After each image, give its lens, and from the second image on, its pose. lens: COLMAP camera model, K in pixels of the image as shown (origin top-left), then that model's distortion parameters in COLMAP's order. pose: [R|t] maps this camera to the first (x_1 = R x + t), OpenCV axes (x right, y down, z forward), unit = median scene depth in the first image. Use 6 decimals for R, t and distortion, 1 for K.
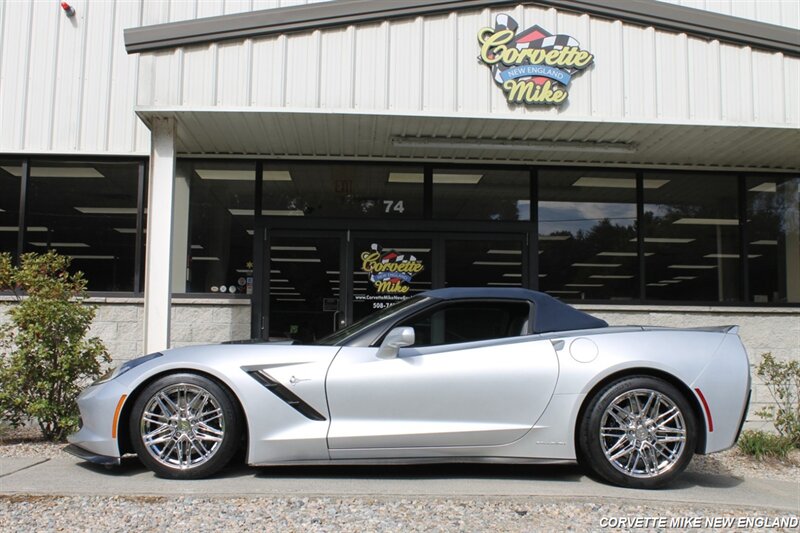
lens RADIAL K [[926.2, 0, 402.2], [0, 926.2, 267.6], [0, 0, 1]] dist [-0.082905, 0.058943]
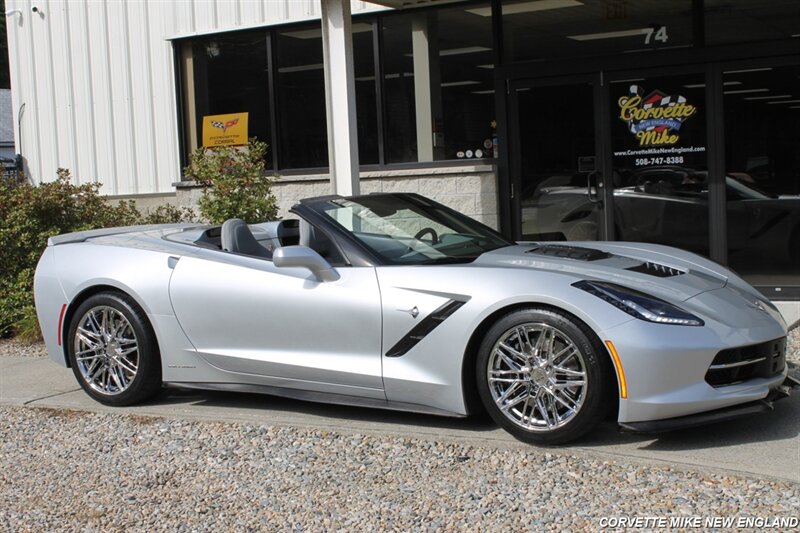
lens RADIAL K [[1132.0, 0, 401.5], [0, 1132.0, 266.2], [0, 0, 1]] dist [-0.044072, 0.069733]
pose [[0.848183, -0.011052, -0.529587, 0.387808], [0.106535, 0.982912, 0.150112, -0.048933], [0.518879, -0.183742, 0.834867, 0.059977]]
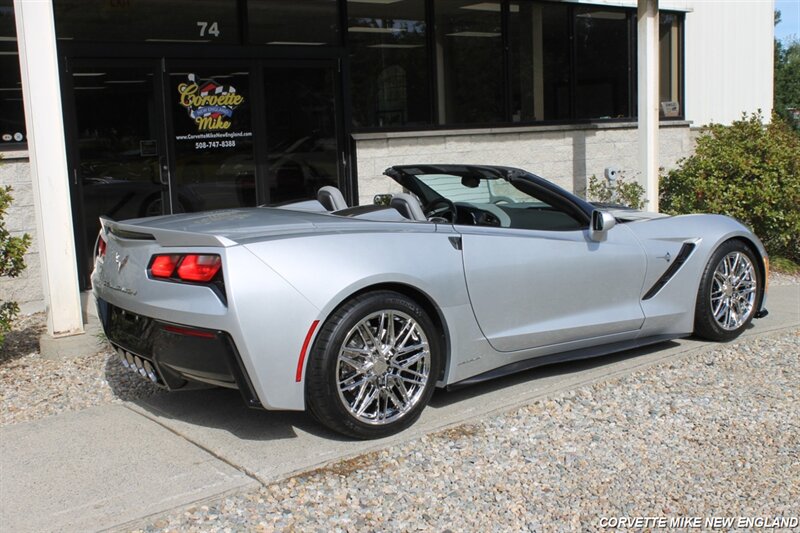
lens RADIAL K [[950.9, 0, 404.1], [0, 950.9, 268.6], [0, 0, 1]] dist [-0.078116, 0.085679]
pose [[0.807409, -0.131791, 0.575084, -0.488025], [-0.007183, 0.972464, 0.232943, -0.067800], [-0.589948, -0.192211, 0.784230, 0.199074]]
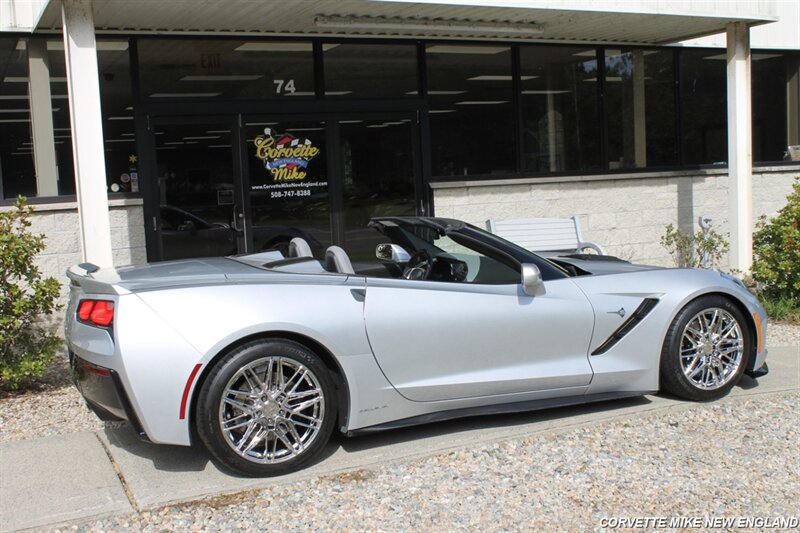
lens RADIAL K [[950.9, 0, 404.1], [0, 950.9, 268.6], [0, 0, 1]] dist [-0.078116, 0.085679]
pose [[0.920857, -0.093283, 0.378578, -0.336627], [0.021855, 0.981781, 0.188755, -0.077705], [-0.389288, -0.165543, 0.906118, 0.086296]]
